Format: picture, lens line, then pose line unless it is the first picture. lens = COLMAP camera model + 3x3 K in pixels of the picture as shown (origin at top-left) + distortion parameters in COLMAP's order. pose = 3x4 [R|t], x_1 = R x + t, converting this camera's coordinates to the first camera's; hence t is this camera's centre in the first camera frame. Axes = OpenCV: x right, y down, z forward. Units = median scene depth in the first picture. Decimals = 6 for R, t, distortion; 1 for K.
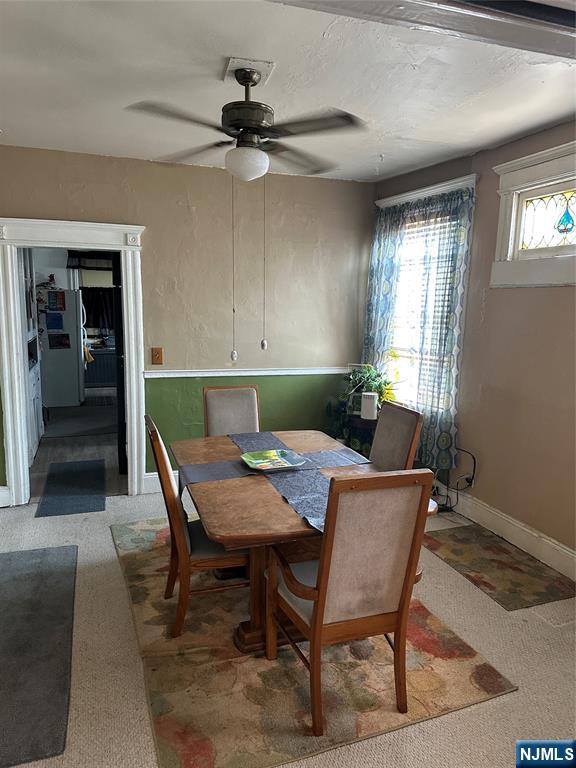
lens RADIAL K [[540.0, 0, 292.8], [0, 540.0, 382.2], [0, 0, 1]] dist [0.173836, -0.289206]
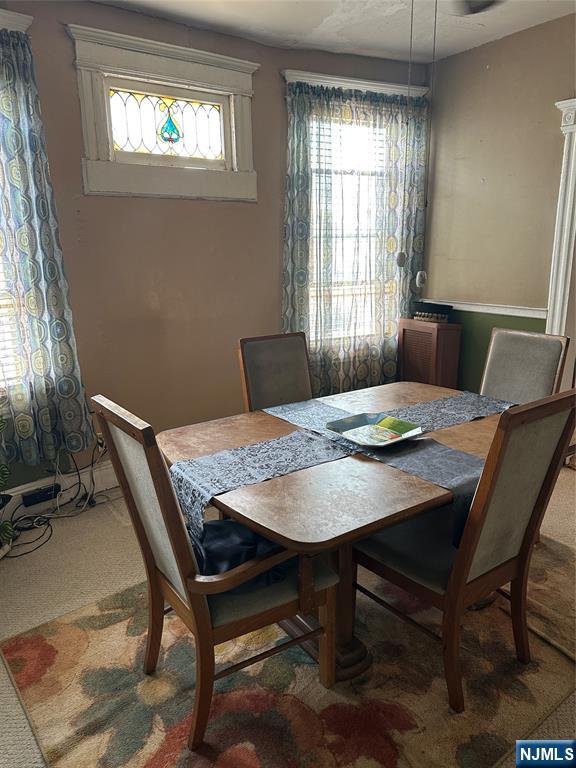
lens RADIAL K [[562.3, 0, 289.1], [0, 562.3, 386.0], [0, 0, 1]] dist [0.004400, 0.002170]
pose [[-0.294669, -0.245351, 0.923565, -0.593444], [0.154800, 0.941456, 0.299494, -0.130056], [-0.942978, 0.231220, -0.239438, 1.142756]]
